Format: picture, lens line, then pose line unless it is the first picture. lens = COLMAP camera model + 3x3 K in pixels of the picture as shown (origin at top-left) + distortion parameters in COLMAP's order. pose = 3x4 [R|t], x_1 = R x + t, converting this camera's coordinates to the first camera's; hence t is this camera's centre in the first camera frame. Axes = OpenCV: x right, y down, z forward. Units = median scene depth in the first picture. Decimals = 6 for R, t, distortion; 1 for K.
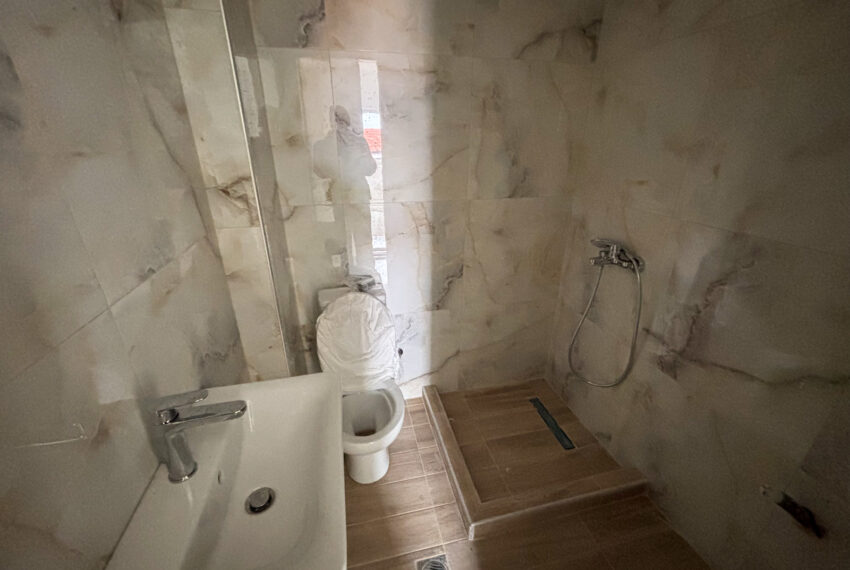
lens RADIAL K [[346.5, 0, 425.0], [0, 346.5, 285.0], [0, 0, 1]] dist [0.020711, 0.000024]
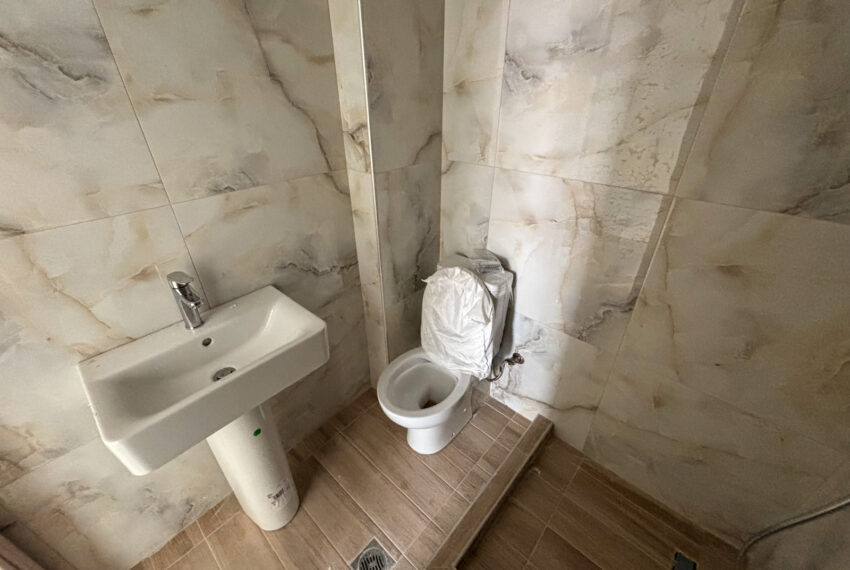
lens RADIAL K [[343.6, 0, 425.0], [0, 343.6, 285.0], [0, 0, 1]] dist [-0.002474, -0.000013]
pose [[0.569868, 0.409621, -0.712363, 0.389892], [-0.313315, 0.909724, 0.272464, -0.151568], [0.759661, 0.067925, 0.646763, 0.364492]]
